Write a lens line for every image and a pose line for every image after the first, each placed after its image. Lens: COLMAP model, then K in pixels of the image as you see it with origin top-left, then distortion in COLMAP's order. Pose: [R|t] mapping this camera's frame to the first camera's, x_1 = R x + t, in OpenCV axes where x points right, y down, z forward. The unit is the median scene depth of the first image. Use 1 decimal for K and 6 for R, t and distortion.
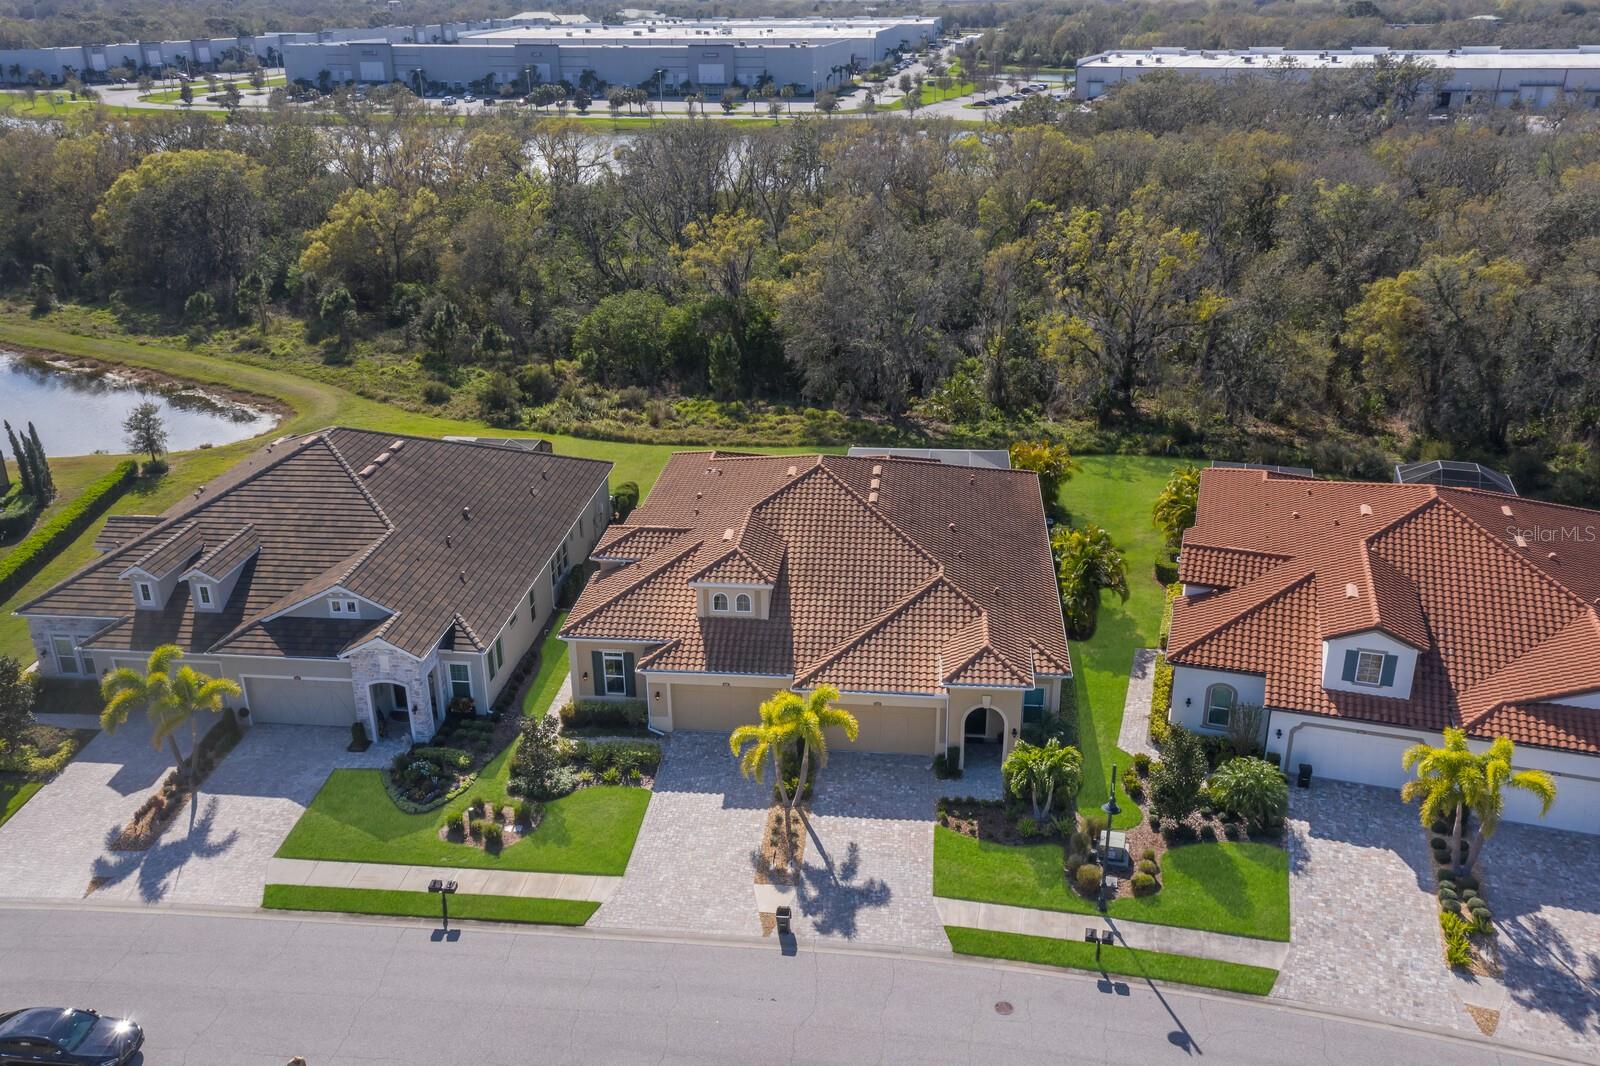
lens RADIAL K [[1320.3, 0, 800.0], [0, 1320.3, 533.0], [0, 0, 1]] dist [0.031322, 0.004867]
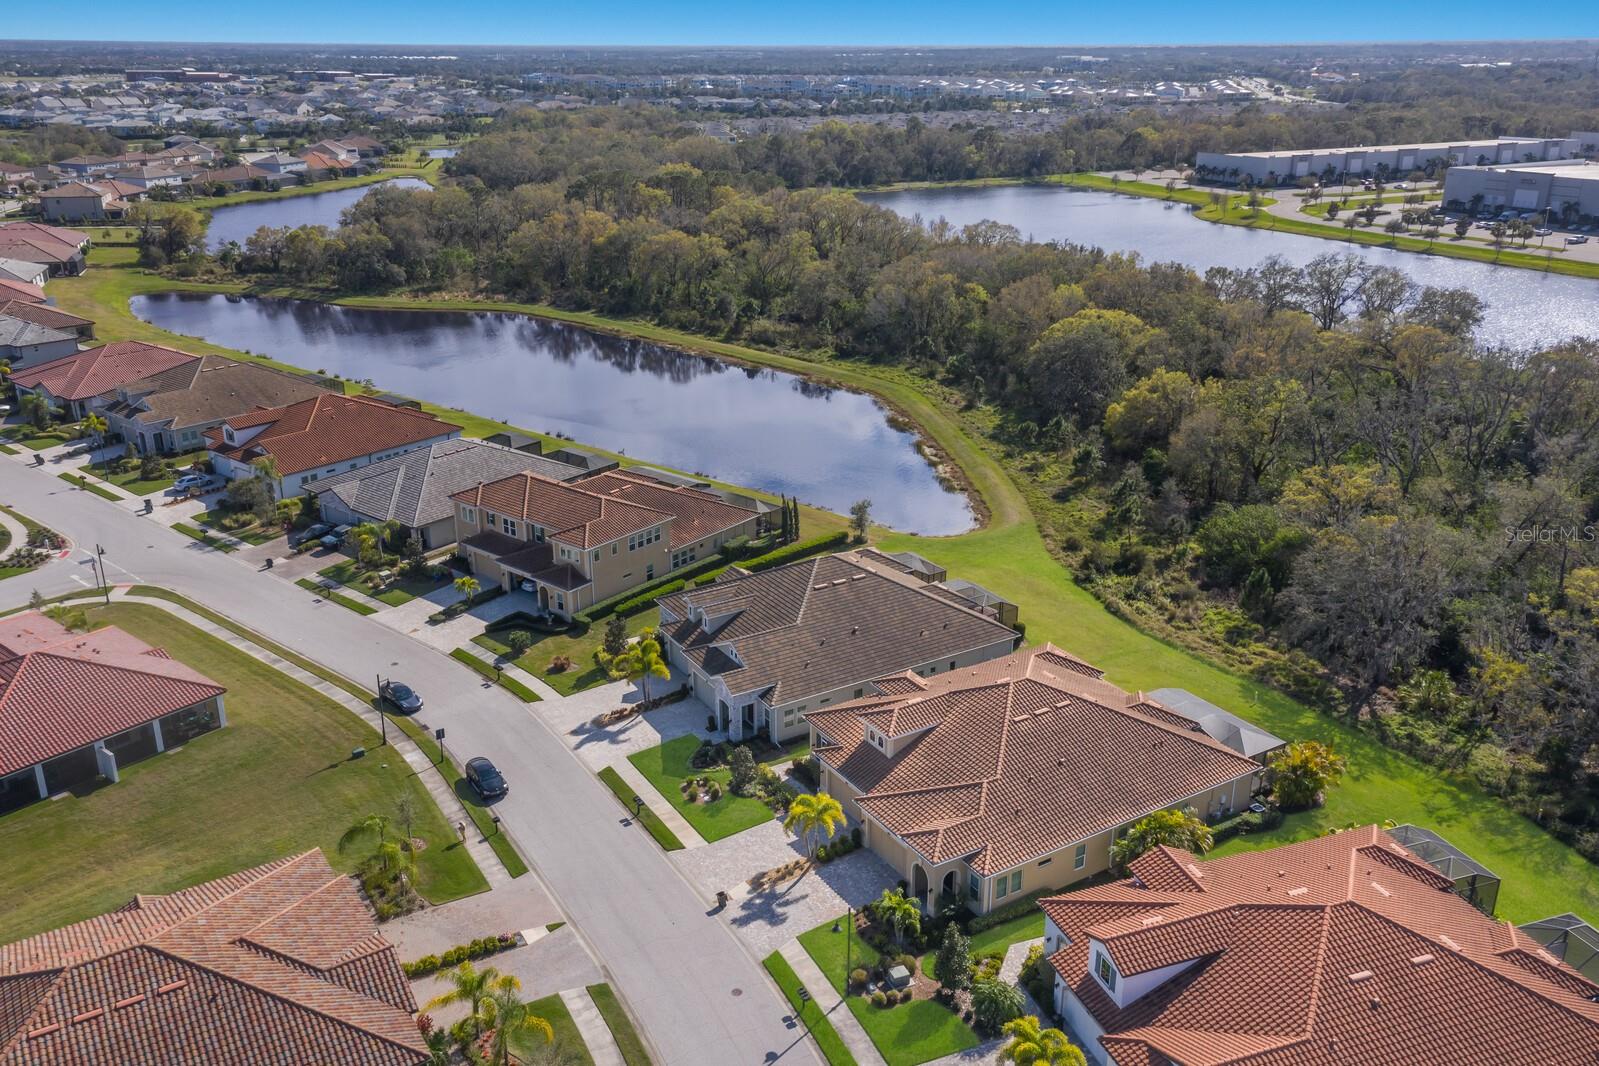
lens RADIAL K [[1278.3, 0, 799.5], [0, 1278.3, 533.0], [0, 0, 1]] dist [0.027695, 0.020219]
pose [[0.614833, 0.287589, -0.734352, 0.973180], [-0.309069, 0.944524, 0.111131, -0.332327], [0.725573, 0.158638, 0.669610, -0.142917]]
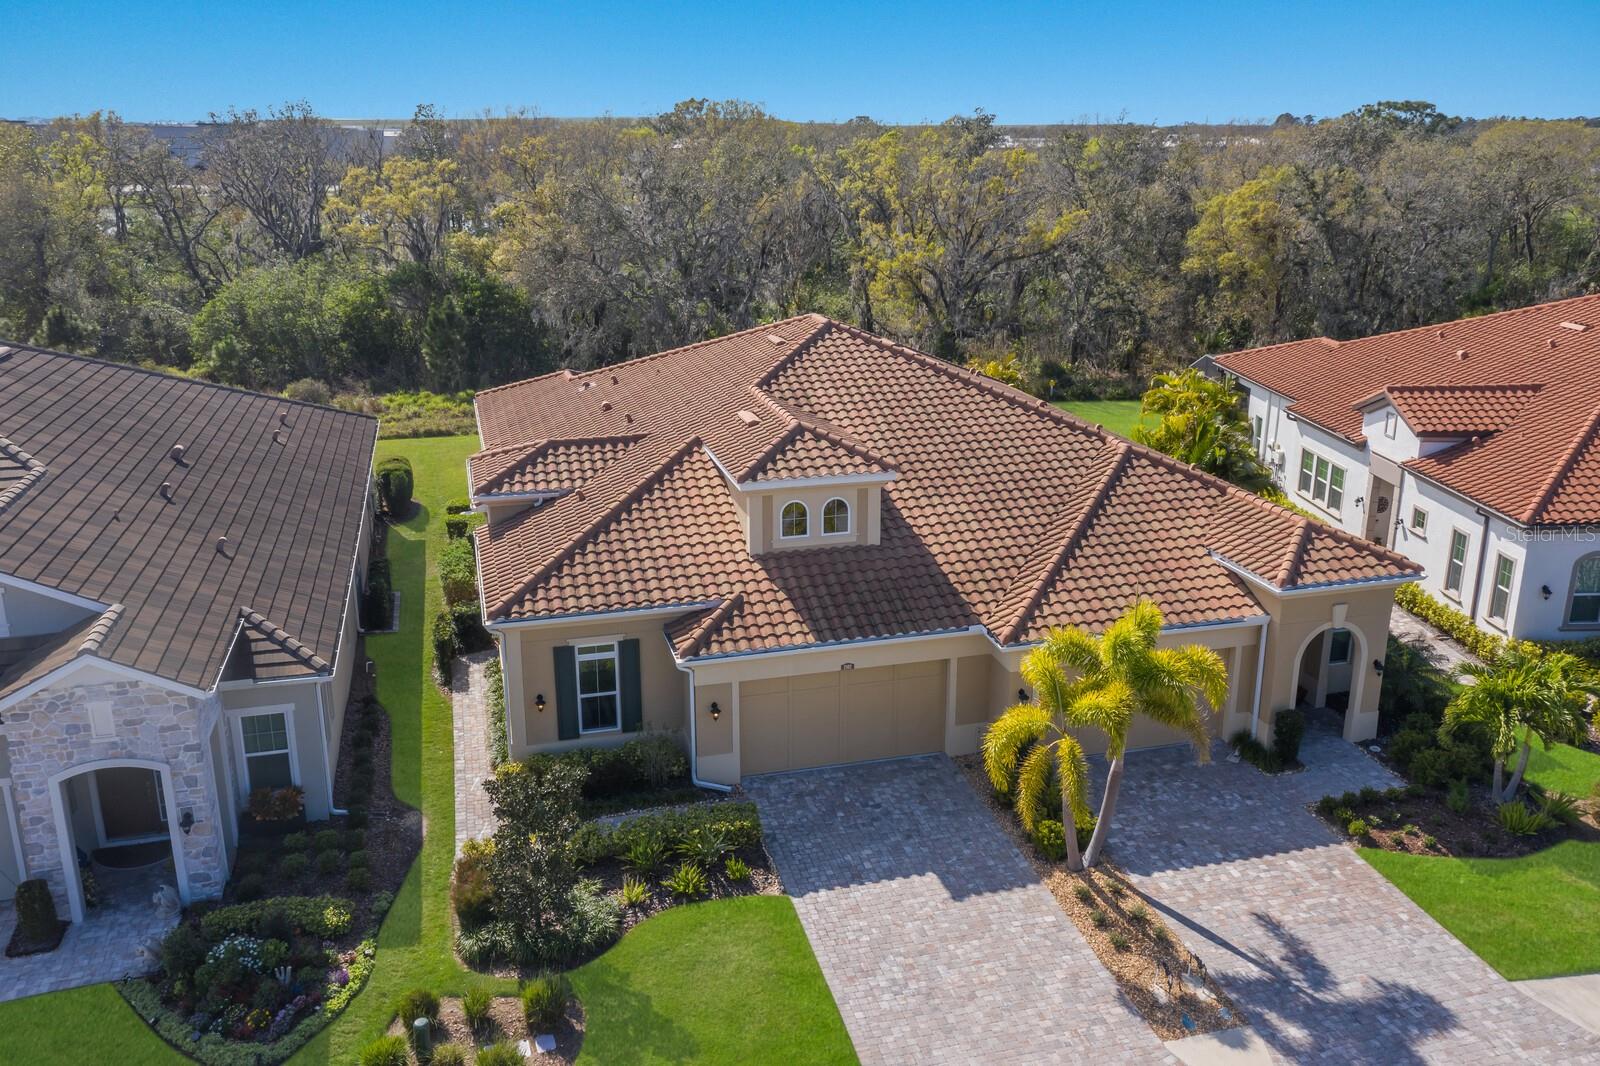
lens RADIAL K [[1297.7, 0, 800.0], [0, 1297.7, 533.0], [0, 0, 1]] dist [0.029076, 0.011598]
pose [[0.932859, -0.098526, 0.346507, -0.242330], [0.131585, 0.988602, -0.073149, 0.097606], [-0.335350, 0.113832, 0.935191, 0.528496]]
